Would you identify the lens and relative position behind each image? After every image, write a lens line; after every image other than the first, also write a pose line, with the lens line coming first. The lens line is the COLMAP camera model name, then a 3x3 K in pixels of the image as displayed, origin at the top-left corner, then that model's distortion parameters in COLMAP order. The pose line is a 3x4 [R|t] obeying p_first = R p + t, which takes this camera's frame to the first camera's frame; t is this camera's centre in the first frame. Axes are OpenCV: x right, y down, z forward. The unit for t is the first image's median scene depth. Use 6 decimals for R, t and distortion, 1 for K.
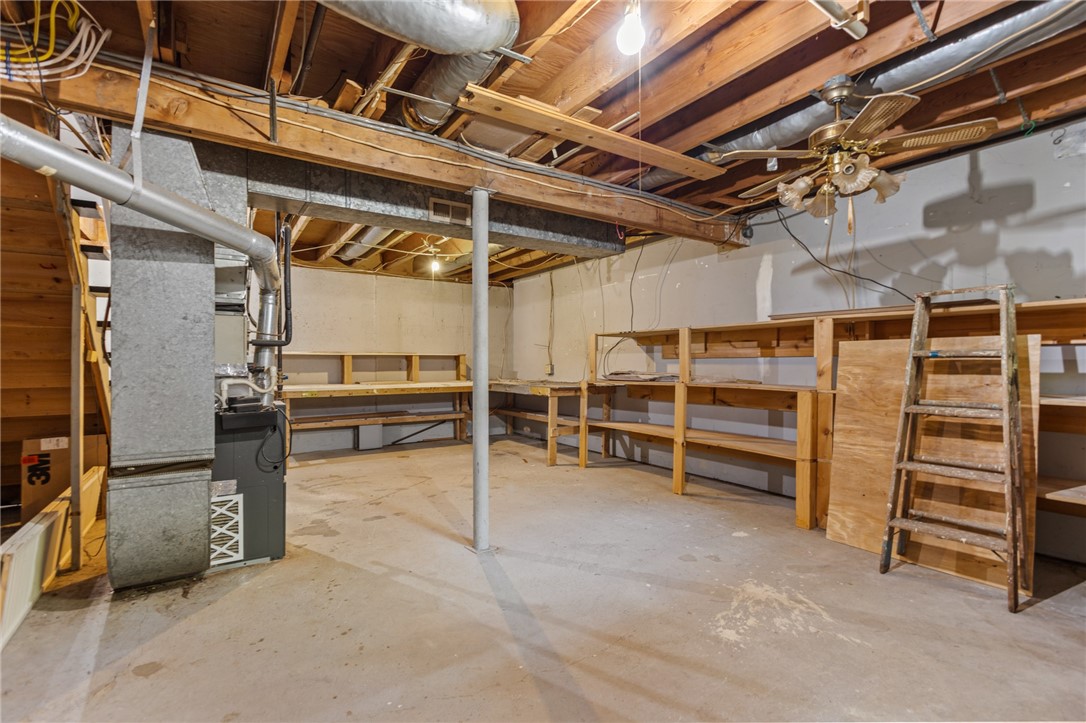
lens RADIAL K [[499.9, 0, 545.3], [0, 499.9, 355.1], [0, 0, 1]] dist [0.003361, -0.000797]
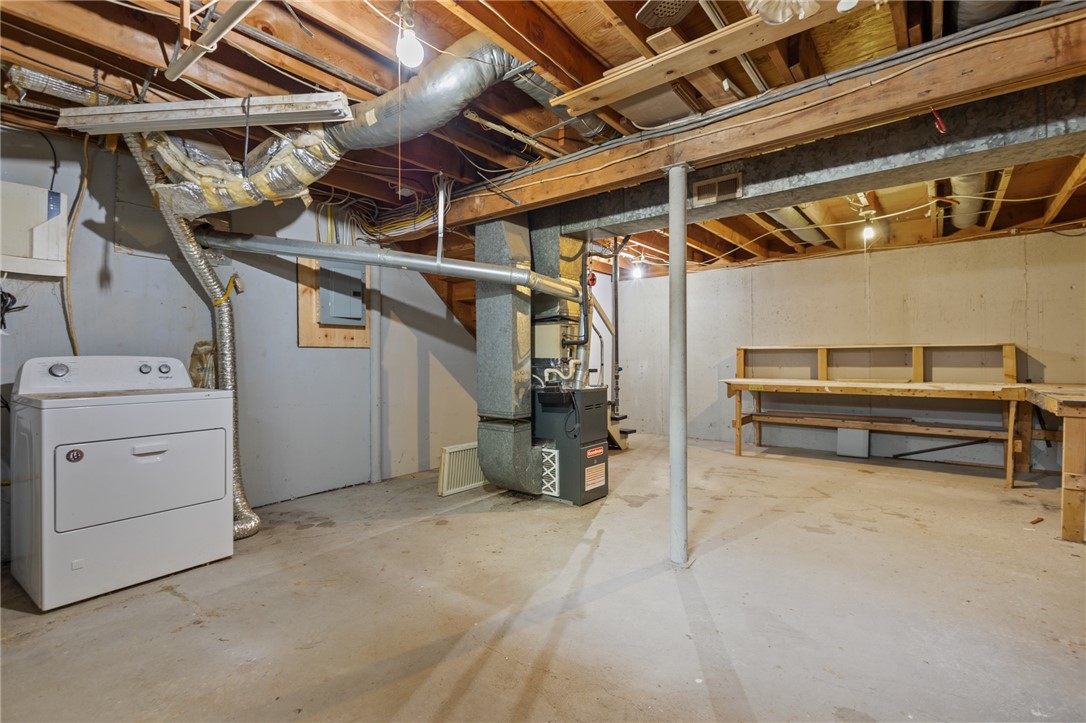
lens RADIAL K [[499.9, 0, 545.3], [0, 499.9, 355.1], [0, 0, 1]] dist [0.003361, -0.000797]
pose [[0.302991, -0.003860, -0.952986, 0.714400], [0.016559, 0.999862, 0.001214, 0.006168], [0.952850, -0.016148, 0.303013, 0.531936]]
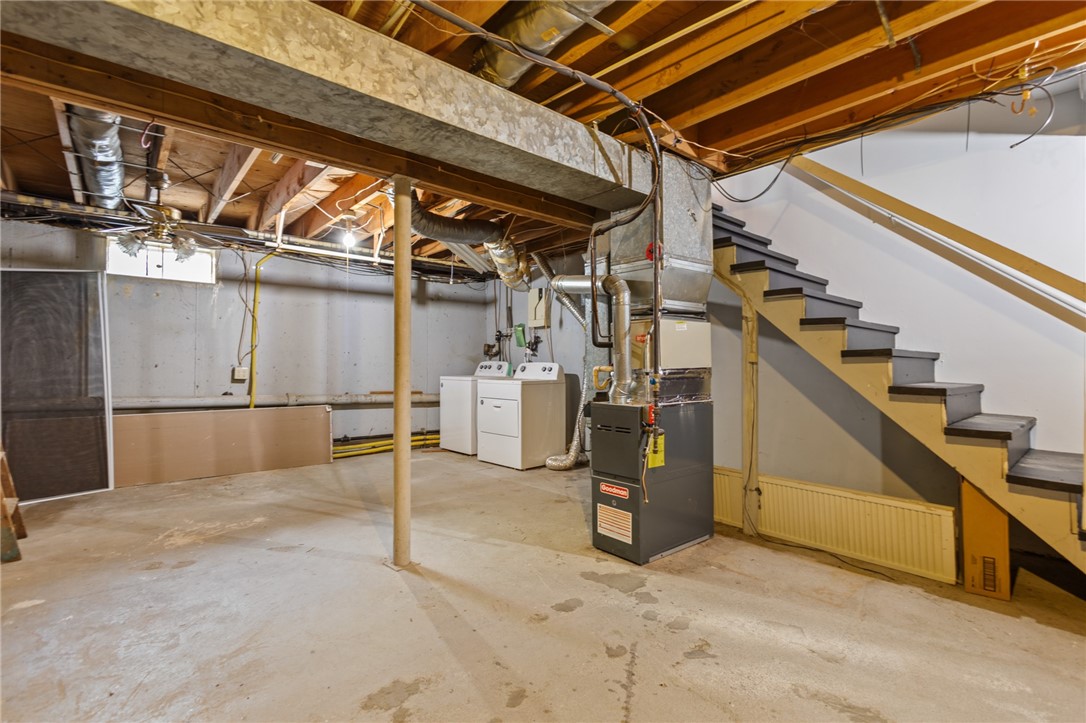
lens RADIAL K [[499.9, 0, 545.3], [0, 499.9, 355.1], [0, 0, 1]] dist [0.003361, -0.000797]
pose [[-0.992750, -0.001984, -0.120183, -0.298804], [0.002008, 0.999450, -0.033087, 0.033849], [0.120183, -0.033089, -0.992200, 2.095644]]
